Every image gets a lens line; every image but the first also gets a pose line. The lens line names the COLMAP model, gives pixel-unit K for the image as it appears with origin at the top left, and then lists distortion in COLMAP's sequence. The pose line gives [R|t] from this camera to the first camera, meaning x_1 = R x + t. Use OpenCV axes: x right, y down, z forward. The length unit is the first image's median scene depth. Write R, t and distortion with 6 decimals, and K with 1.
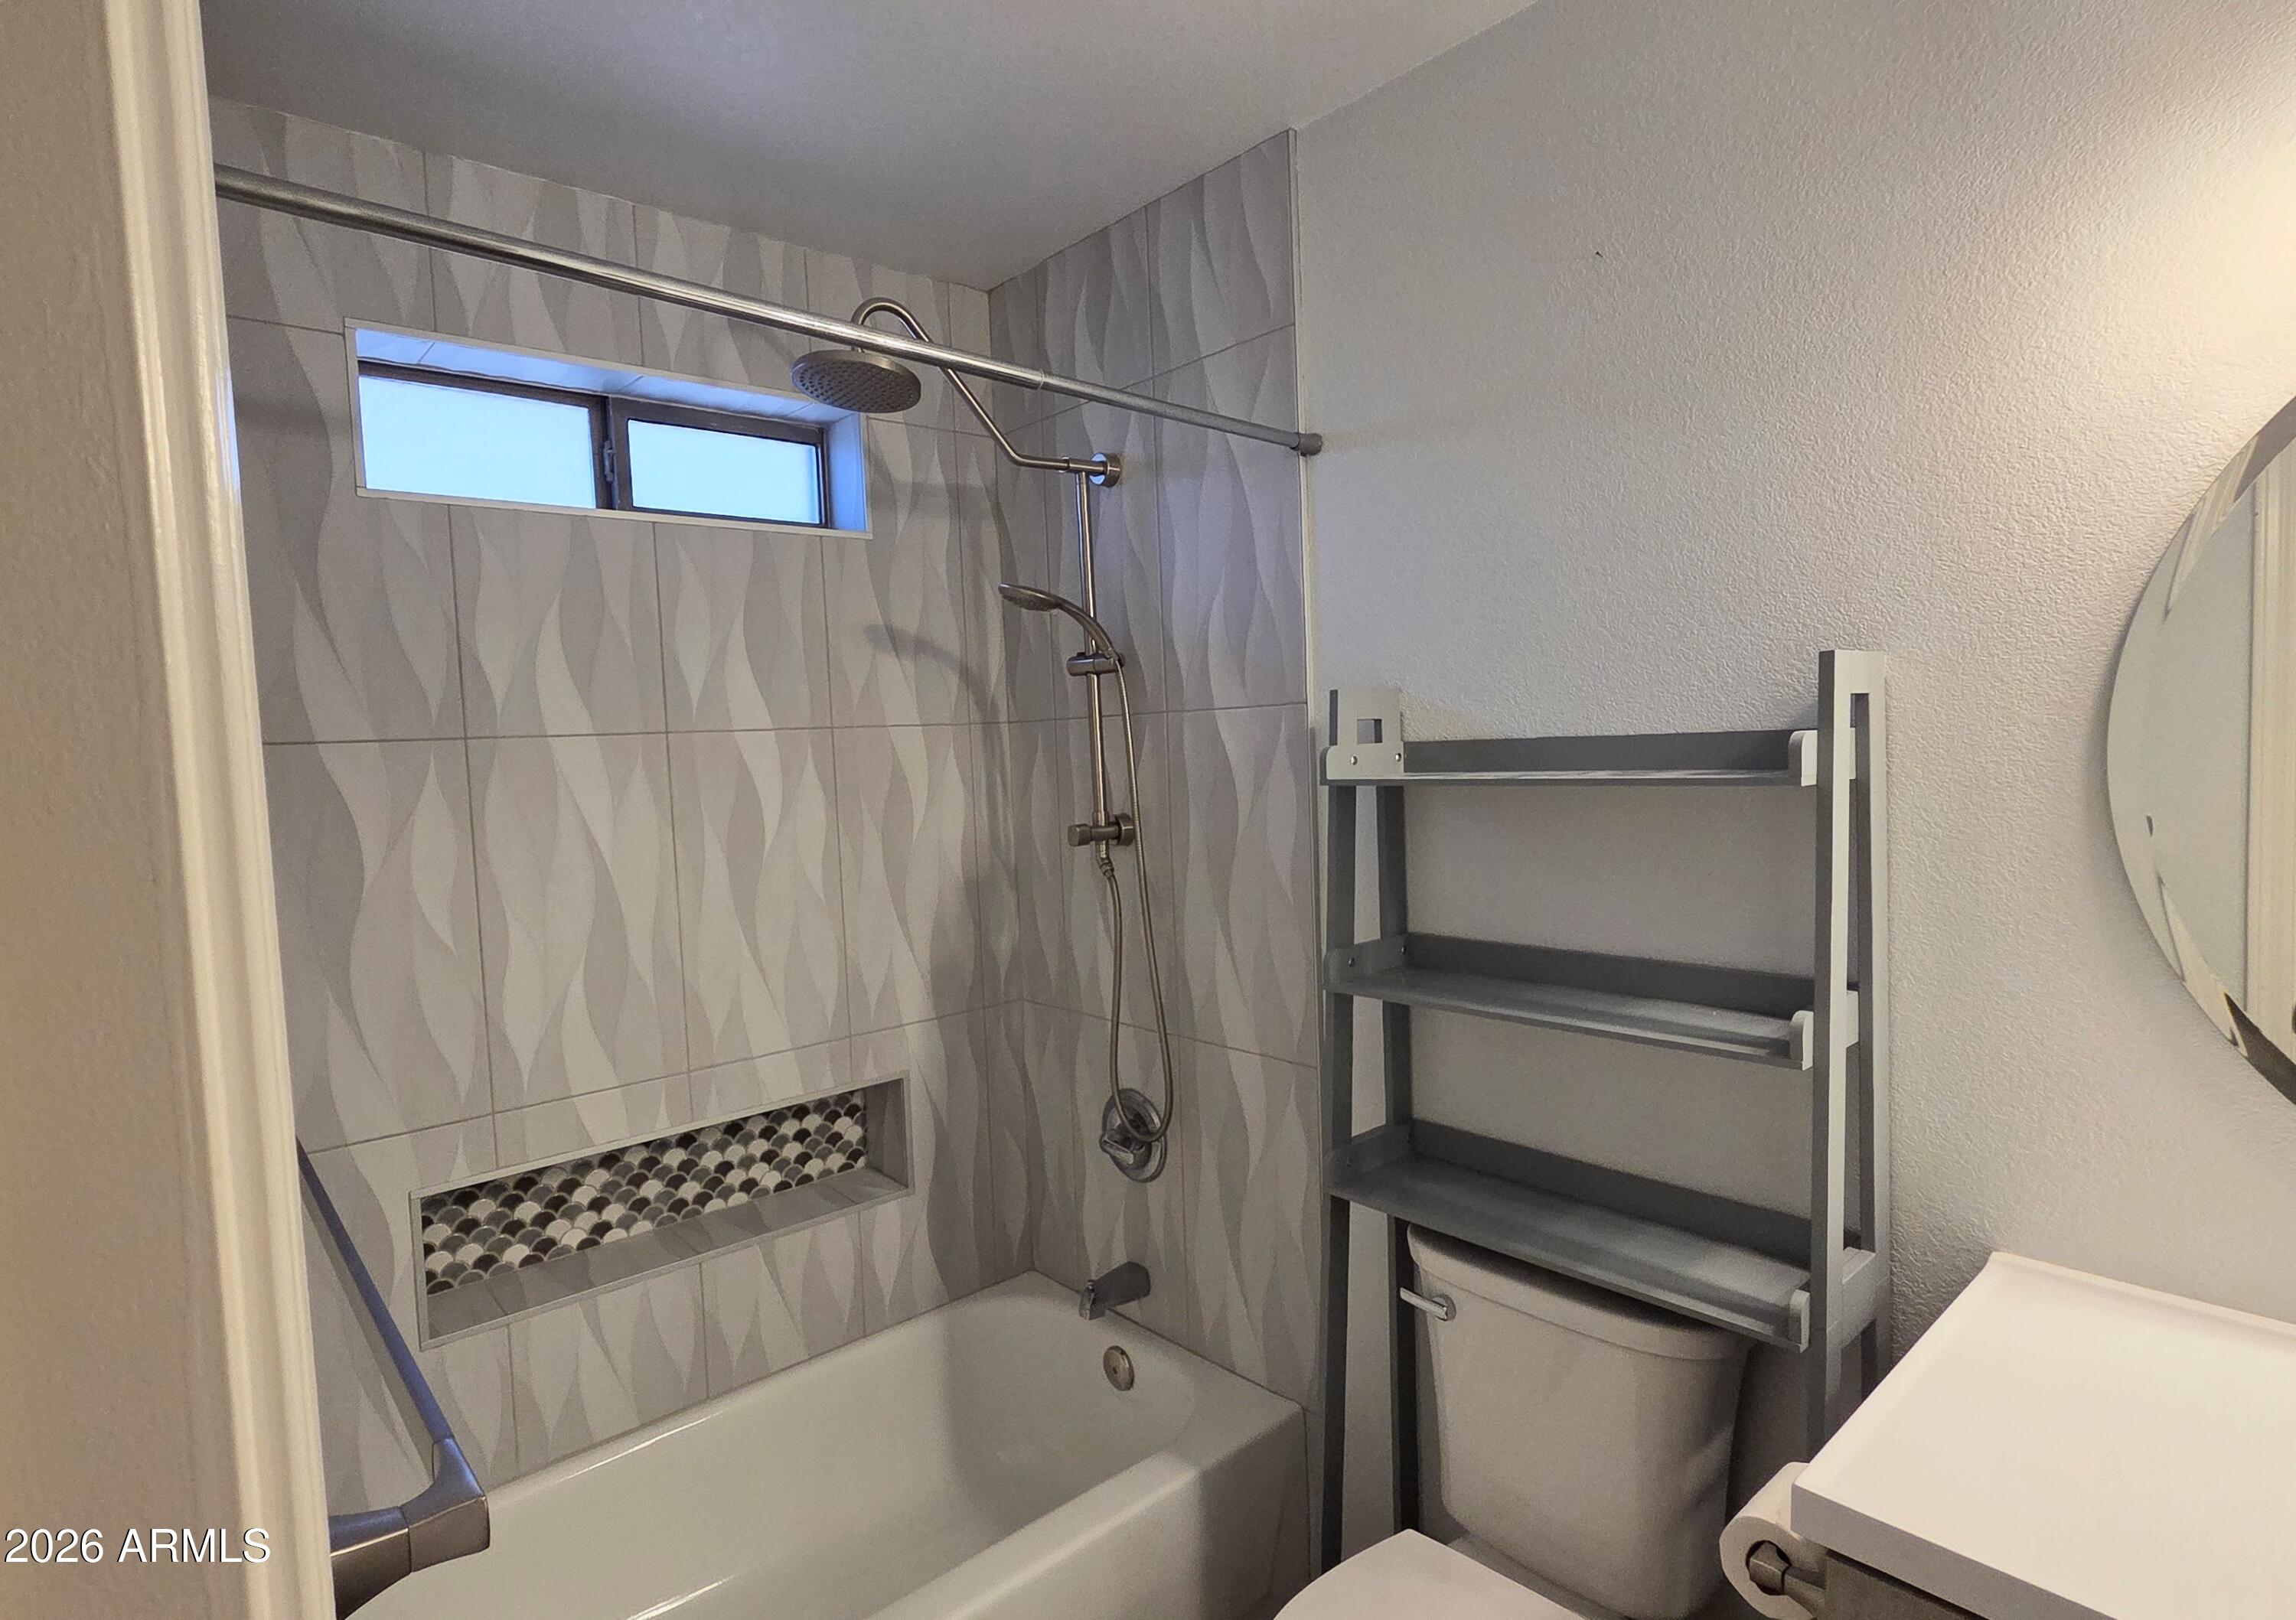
lens RADIAL K [[1209.4, 0, 1136.2], [0, 1209.4, 820.6], [0, 0, 1]] dist [0.004996, -0.000093]
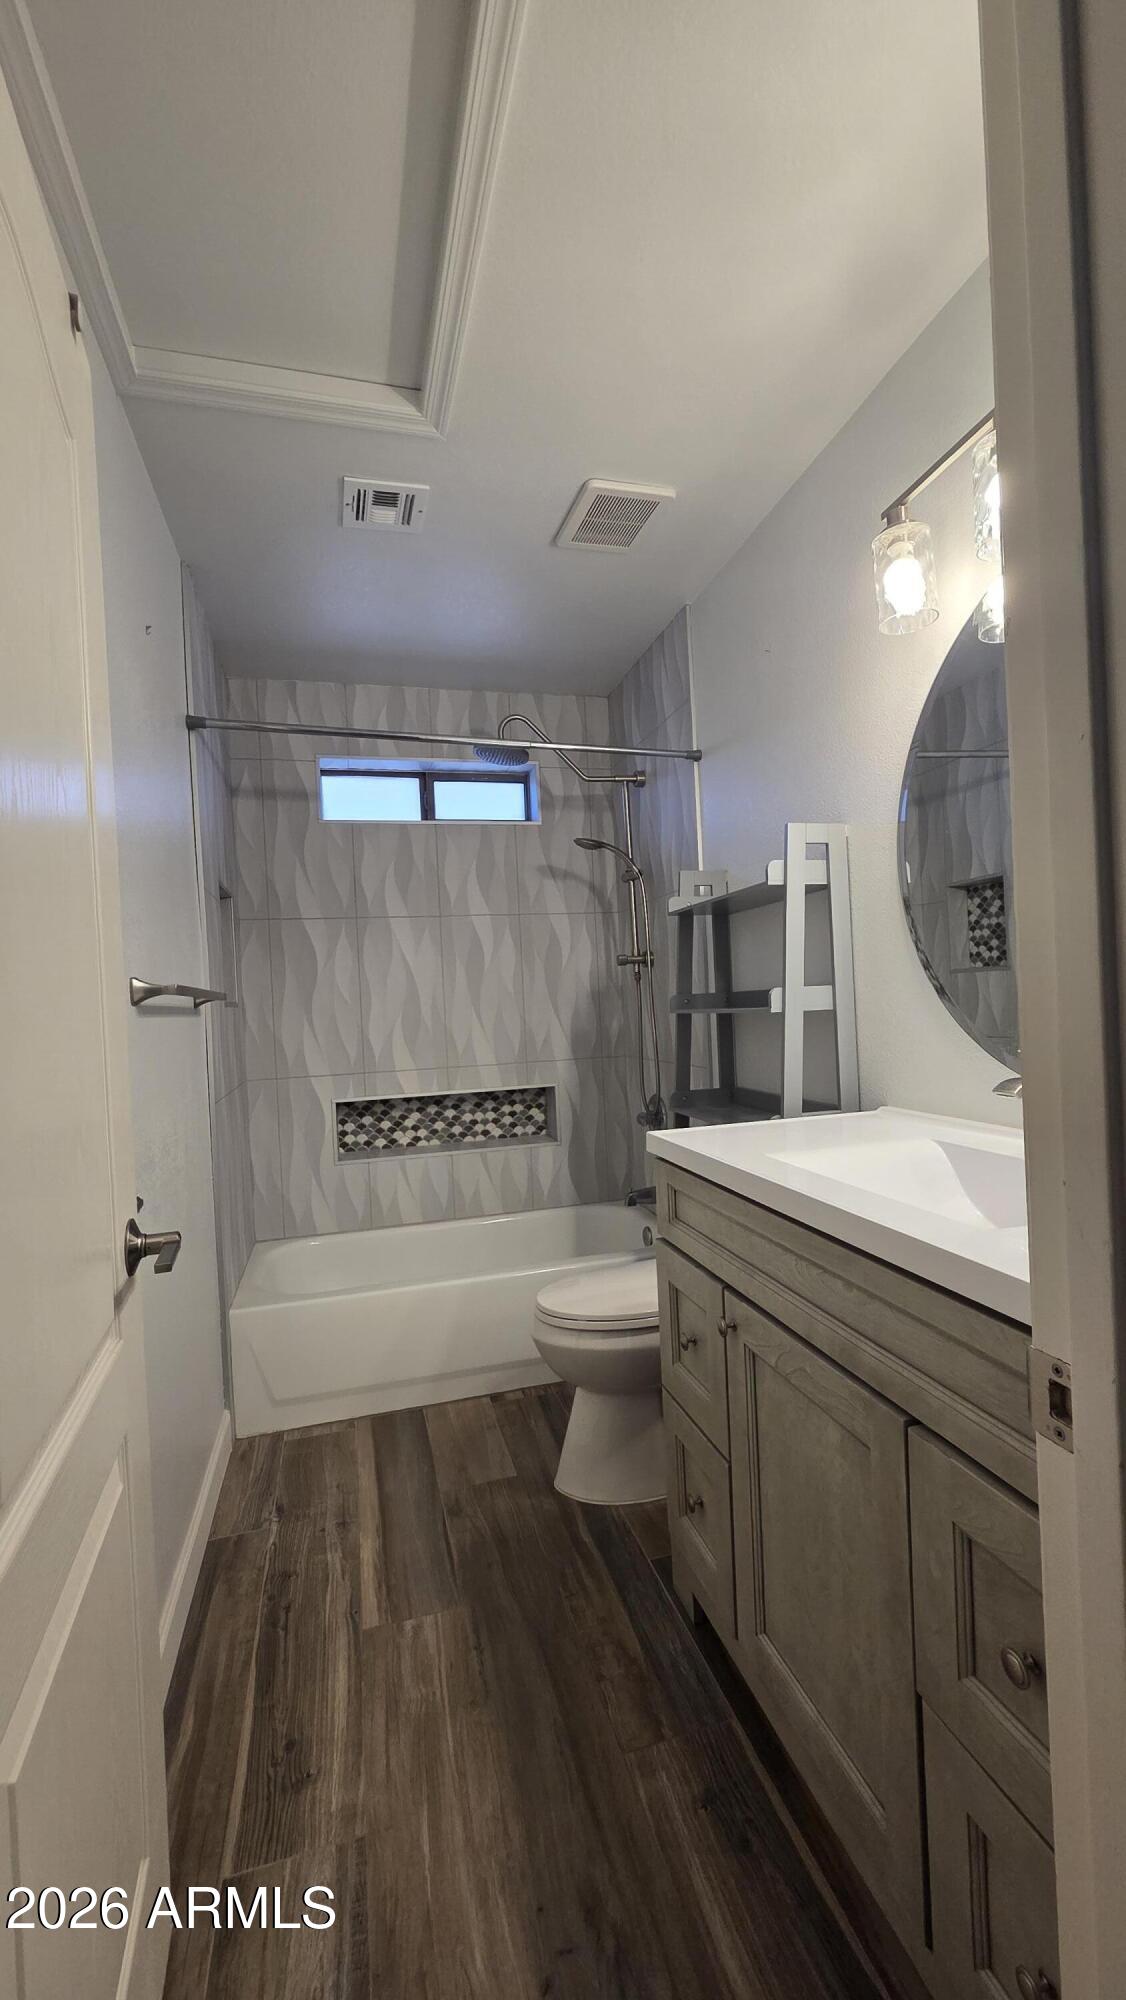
lens RADIAL K [[822.9, 0, 572.1], [0, 822.9, 999.0], [0, 0, 1]] dist [-0.001214, 0.000407]
pose [[0.915127, -0.005259, -0.403131, 0.430028], [-0.010275, 0.999286, -0.036360, 0.127647], [0.403035, 0.037416, 0.914420, -0.282540]]
